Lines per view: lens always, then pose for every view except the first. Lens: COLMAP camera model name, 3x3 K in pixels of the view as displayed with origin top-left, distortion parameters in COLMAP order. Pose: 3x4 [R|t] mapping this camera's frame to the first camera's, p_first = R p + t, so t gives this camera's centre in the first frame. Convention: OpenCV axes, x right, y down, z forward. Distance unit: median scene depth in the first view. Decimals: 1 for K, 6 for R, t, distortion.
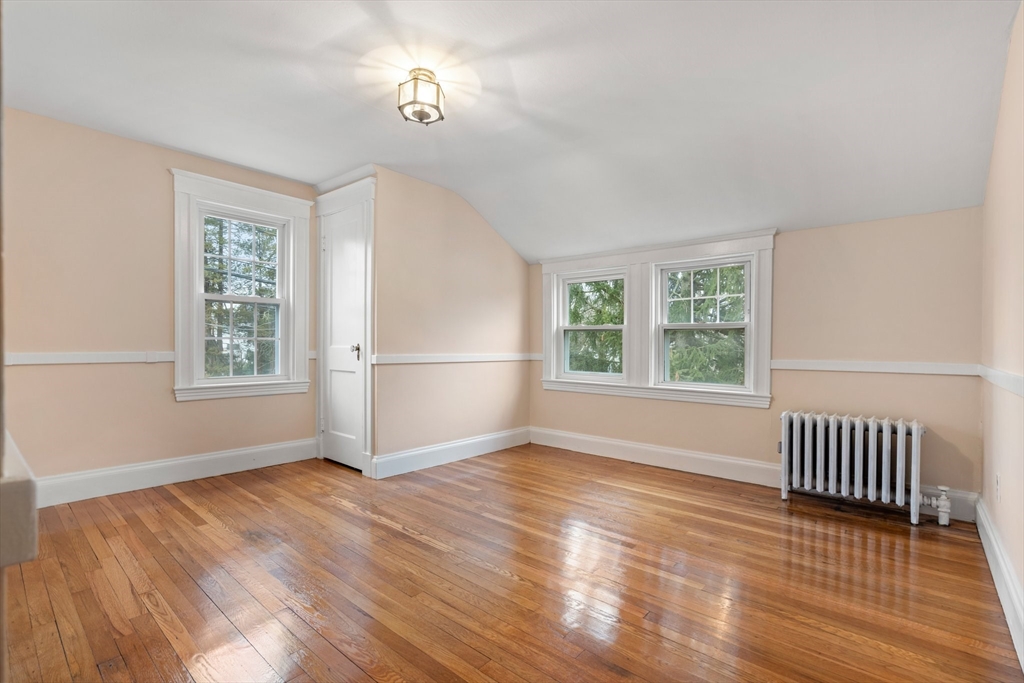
lens RADIAL K [[460.7, 0, 515.3], [0, 460.7, 346.5], [0, 0, 1]] dist [-0.004030, 0.000867]
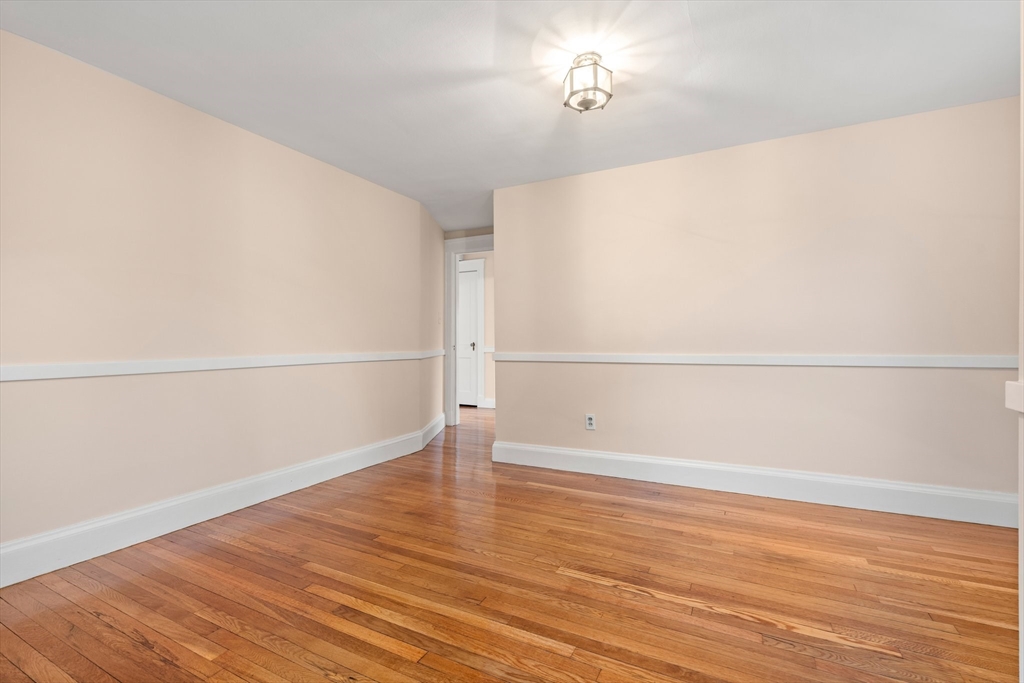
lens RADIAL K [[460.7, 0, 513.5], [0, 460.7, 338.9], [0, 0, 1]] dist [-0.004030, 0.000867]
pose [[-0.972818, -0.008953, -0.231399, 0.140655], [-0.011740, 0.999874, 0.010671, -0.016475], [0.231274, 0.013097, -0.972800, 1.641406]]
